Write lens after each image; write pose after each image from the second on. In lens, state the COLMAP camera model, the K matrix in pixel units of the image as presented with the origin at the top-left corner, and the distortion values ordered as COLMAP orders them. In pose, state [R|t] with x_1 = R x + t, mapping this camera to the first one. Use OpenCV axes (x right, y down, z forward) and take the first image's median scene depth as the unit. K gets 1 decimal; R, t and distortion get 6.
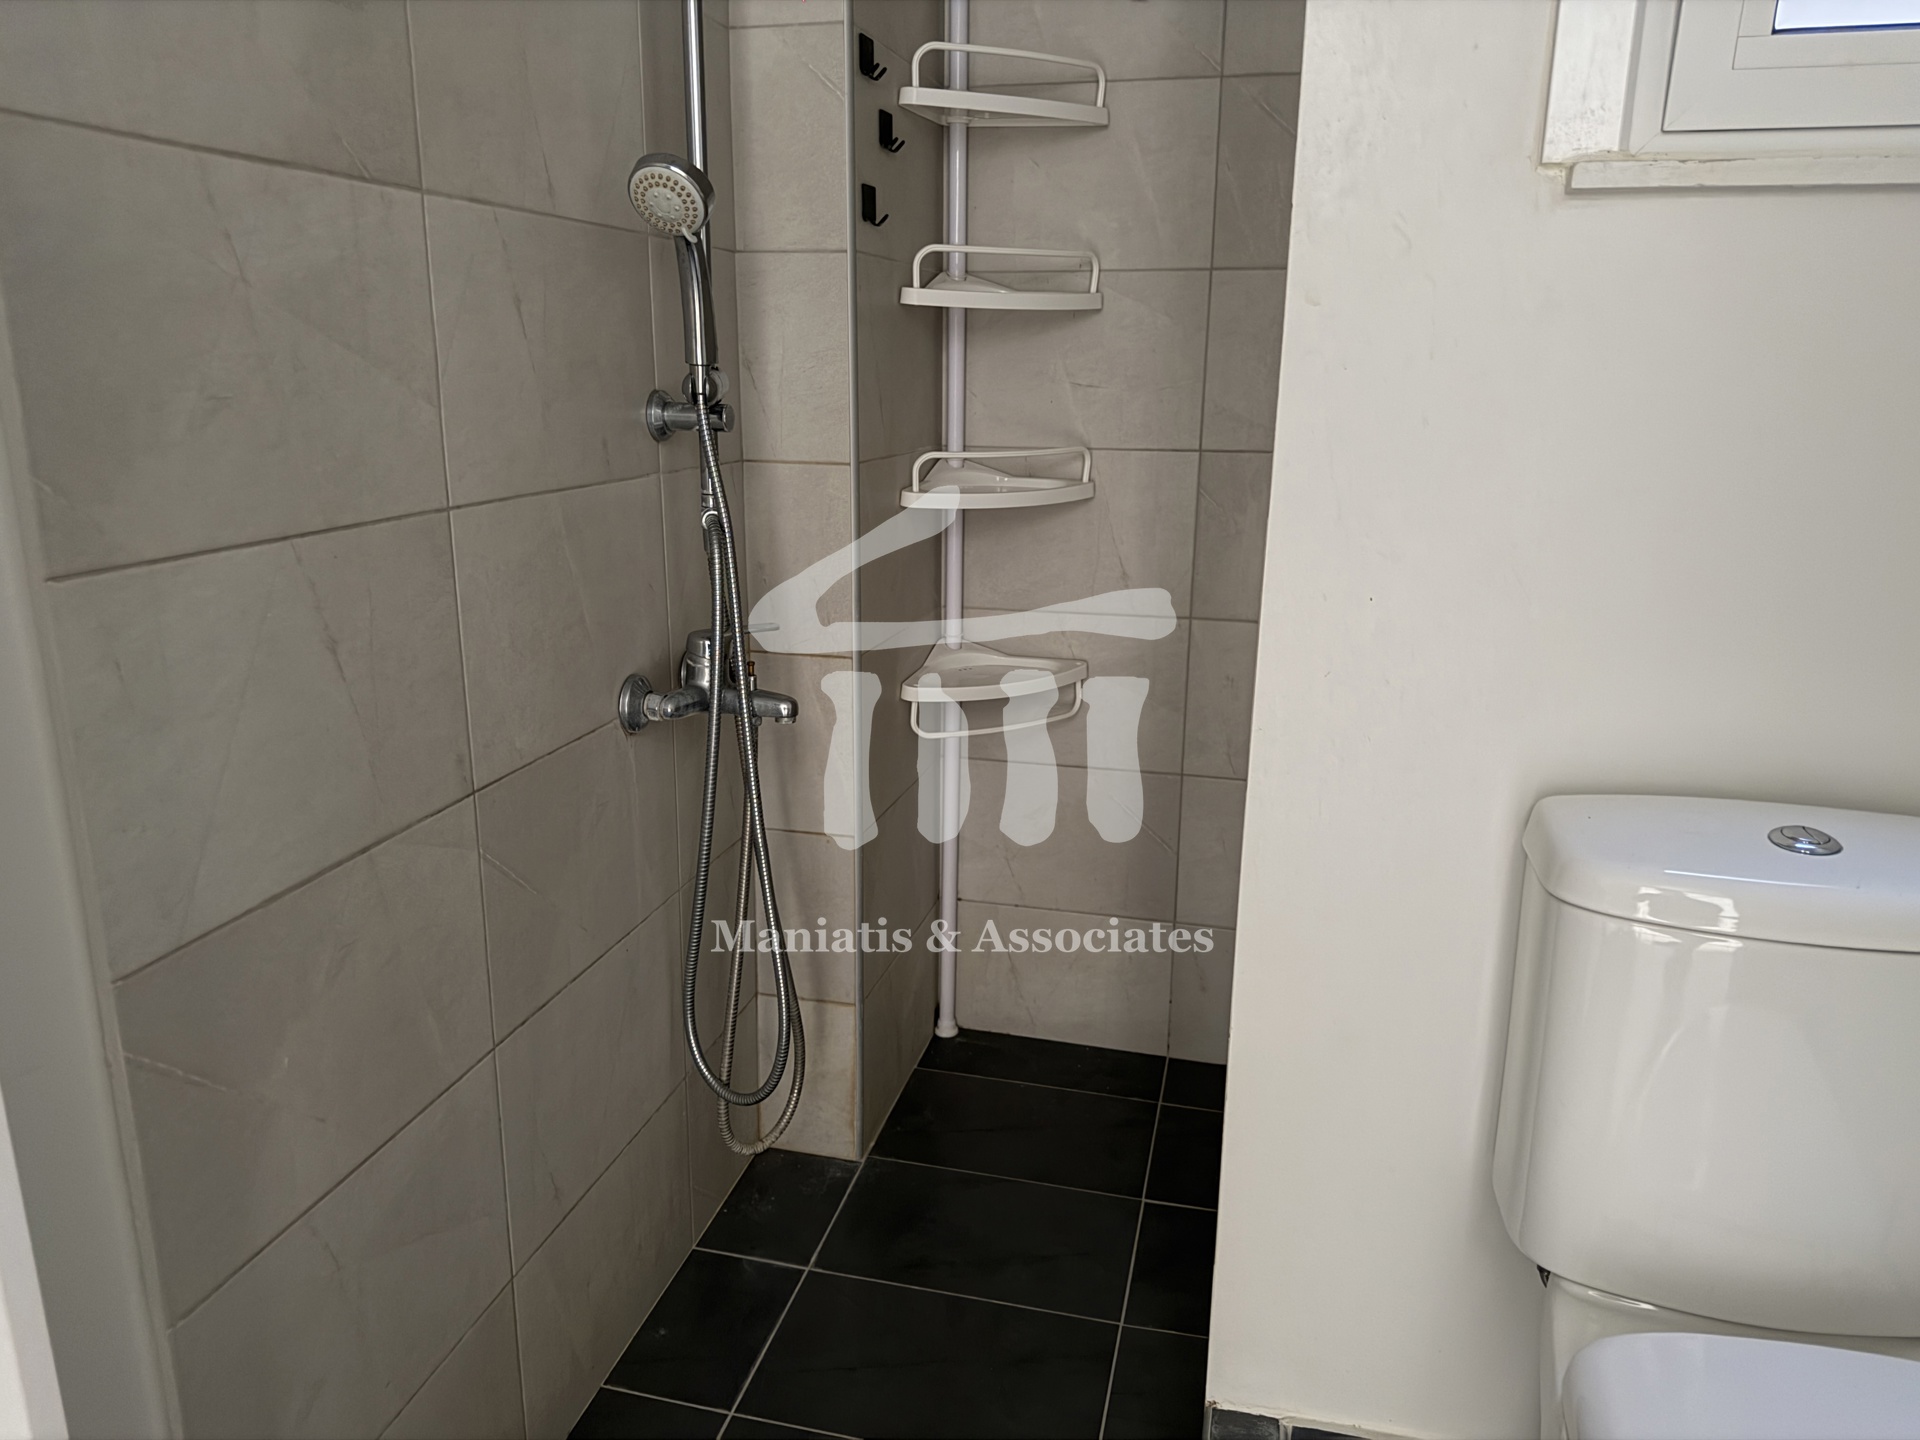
lens RADIAL K [[1349.1, 0, 972.5], [0, 1349.1, 736.5], [0, 0, 1]] dist [0.058526, -0.072659]
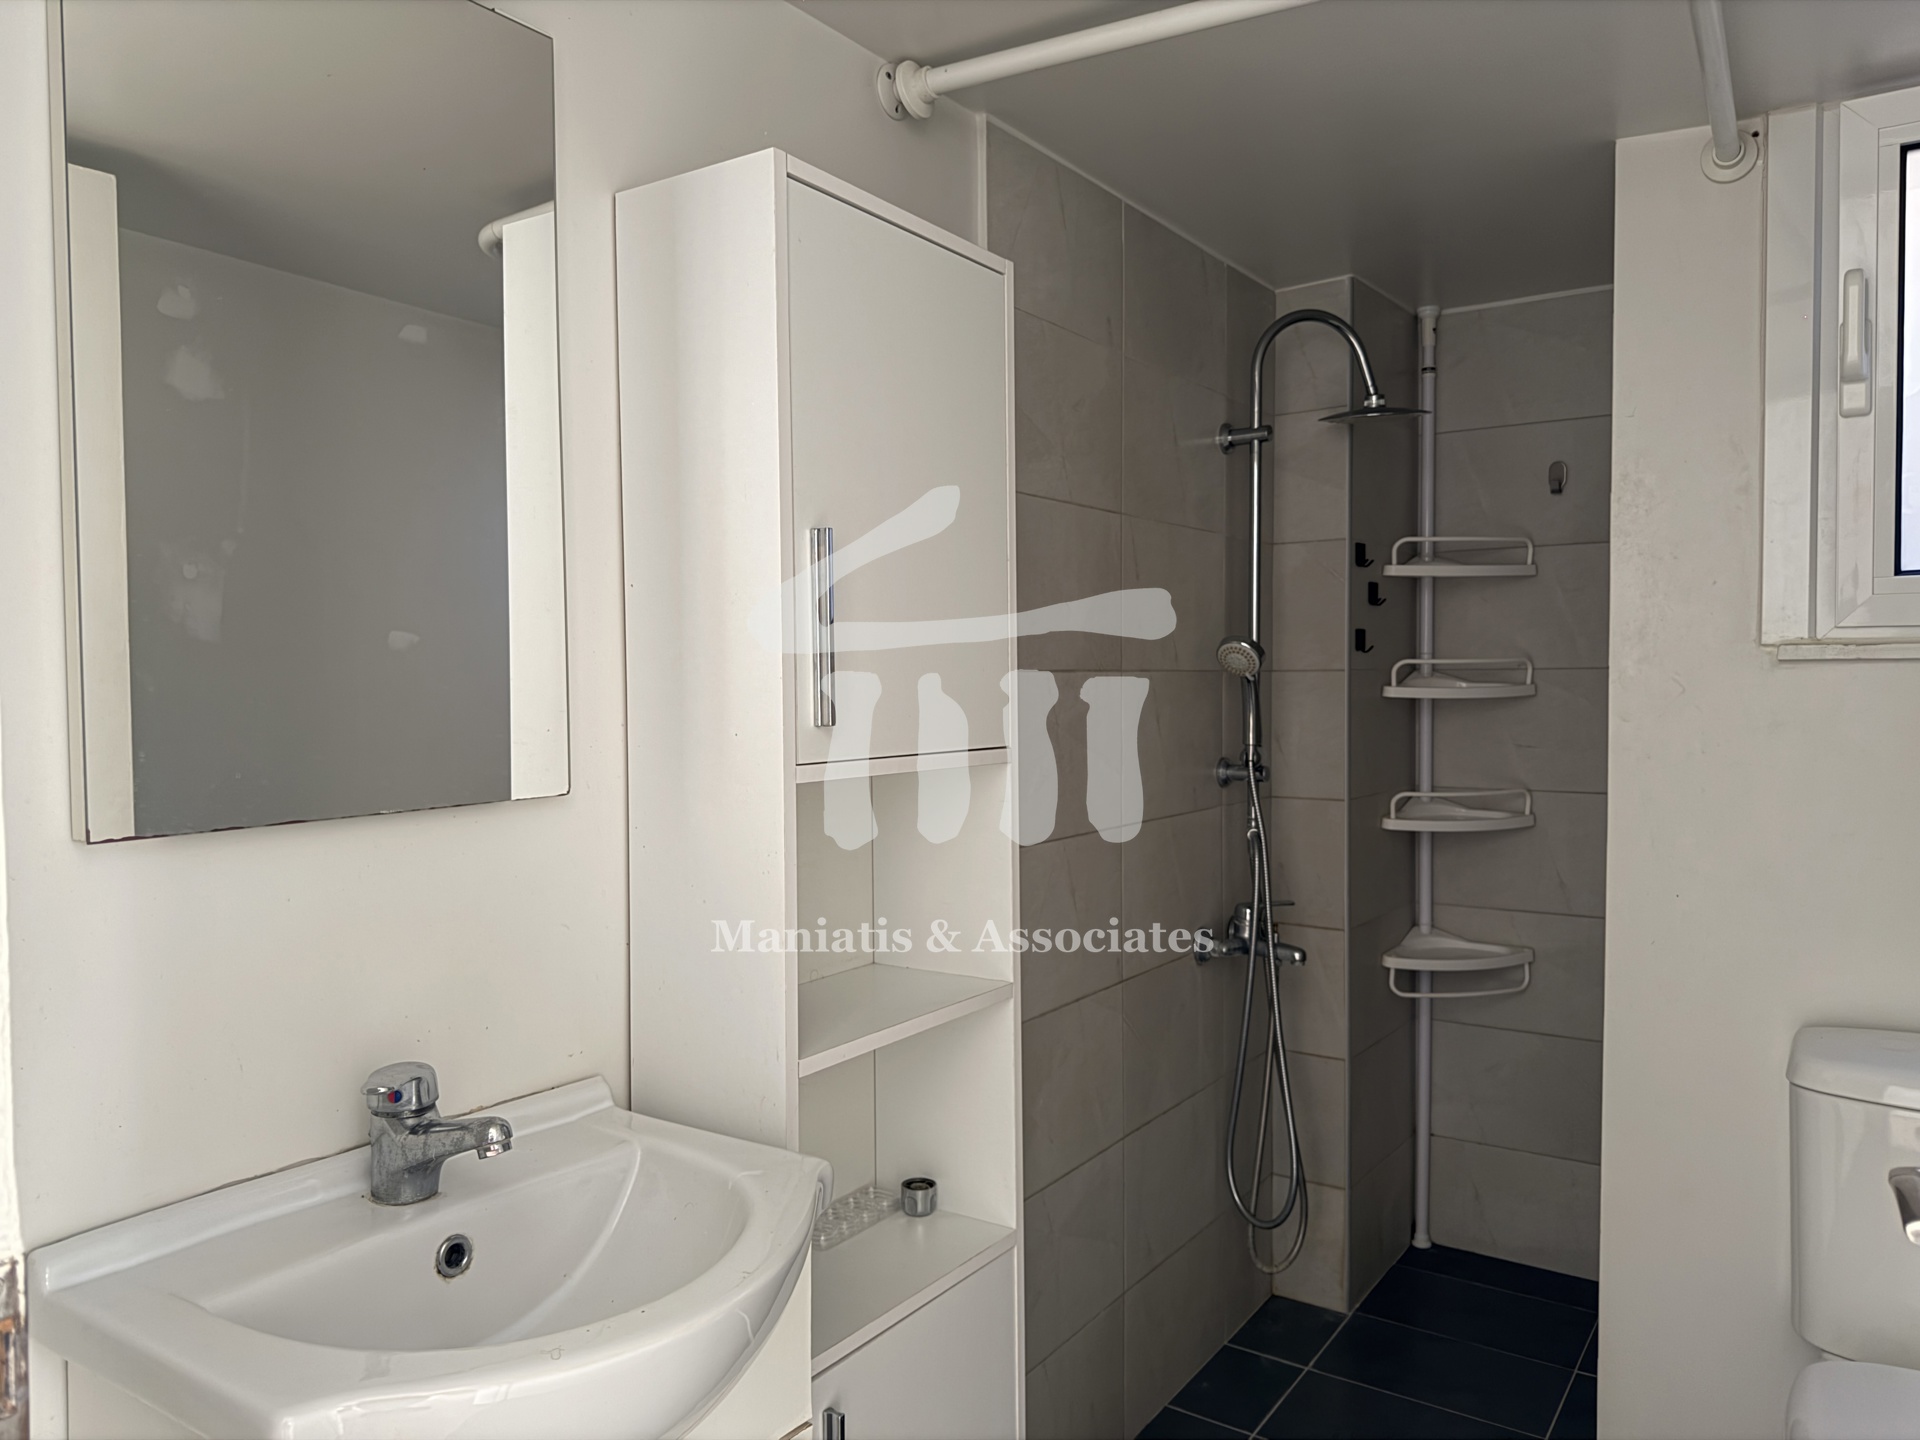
lens RADIAL K [[1349.1, 0, 942.5], [0, 1349.1, 724.5], [0, 0, 1]] dist [0.058526, -0.072659]
pose [[0.925505, -0.006935, -0.378671, 0.071427], [-0.082972, 0.971831, -0.220589, 0.092635], [0.369534, 0.235575, 0.898860, -0.581823]]
